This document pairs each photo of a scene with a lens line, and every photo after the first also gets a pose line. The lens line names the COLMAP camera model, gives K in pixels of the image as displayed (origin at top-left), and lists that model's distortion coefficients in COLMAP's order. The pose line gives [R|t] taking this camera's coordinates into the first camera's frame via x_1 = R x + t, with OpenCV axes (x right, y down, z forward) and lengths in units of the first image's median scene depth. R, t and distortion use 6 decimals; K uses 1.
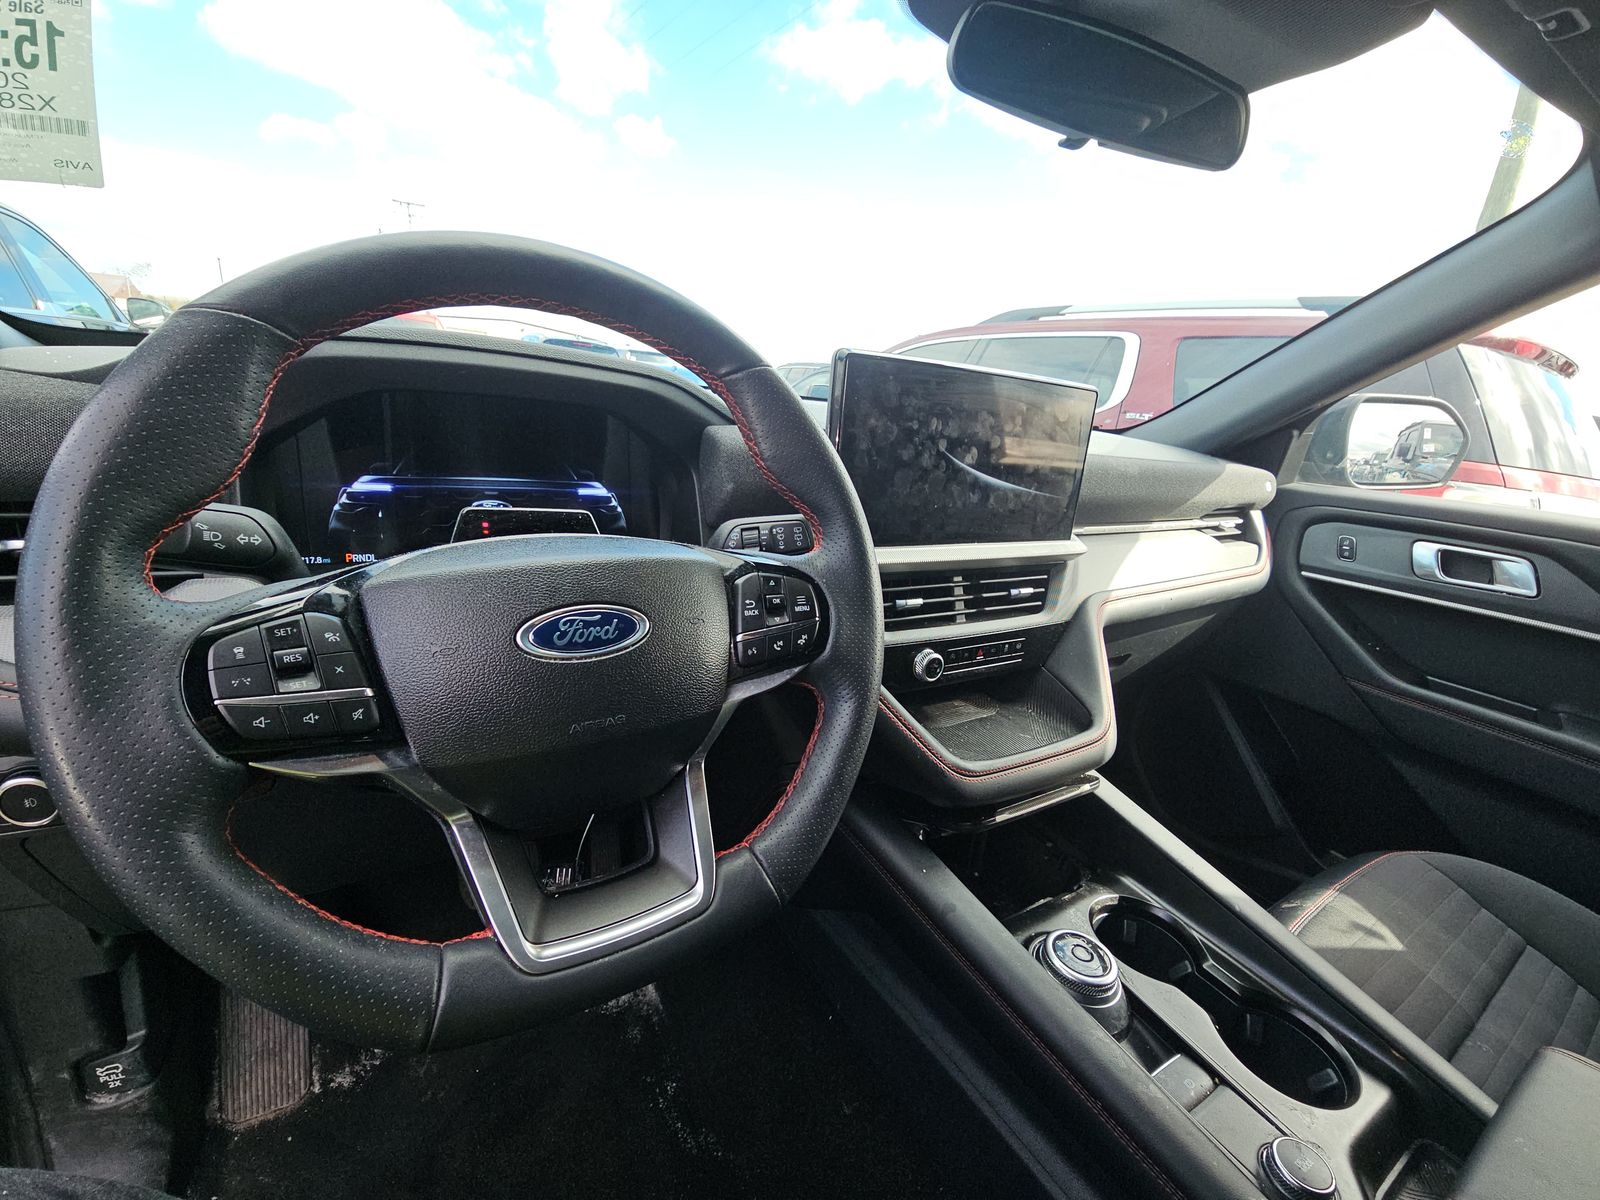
lens RADIAL K [[648.8, 0, 799.1], [0, 648.8, 603.6], [0, 0, 1]] dist [0.001434, -0.002285]
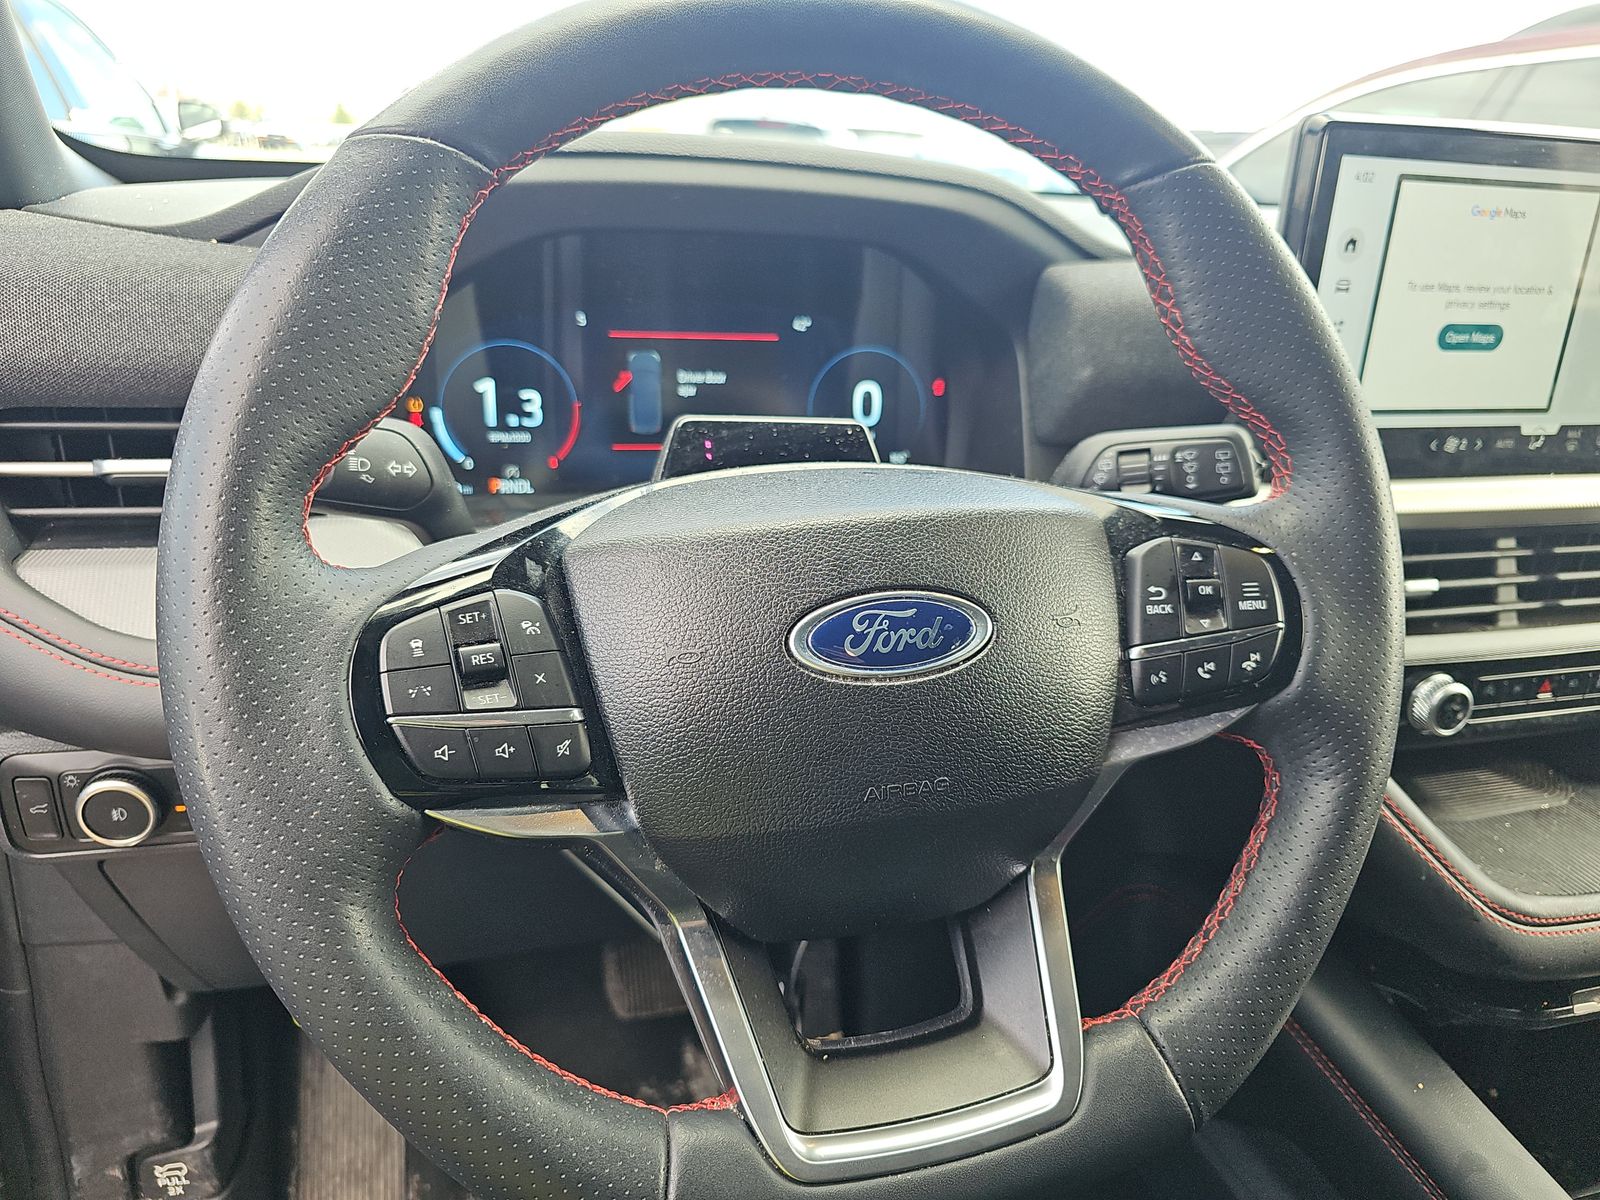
lens RADIAL K [[1080.6, 0, 801.7], [0, 1080.6, 590.6], [0, 0, 1]] dist [0.001747, 0.013128]
pose [[0.964753, 0.045679, -0.259163, -0.123162], [-0.035019, 0.998346, 0.045603, -0.032312], [0.260817, -0.034920, 0.964757, 0.013607]]
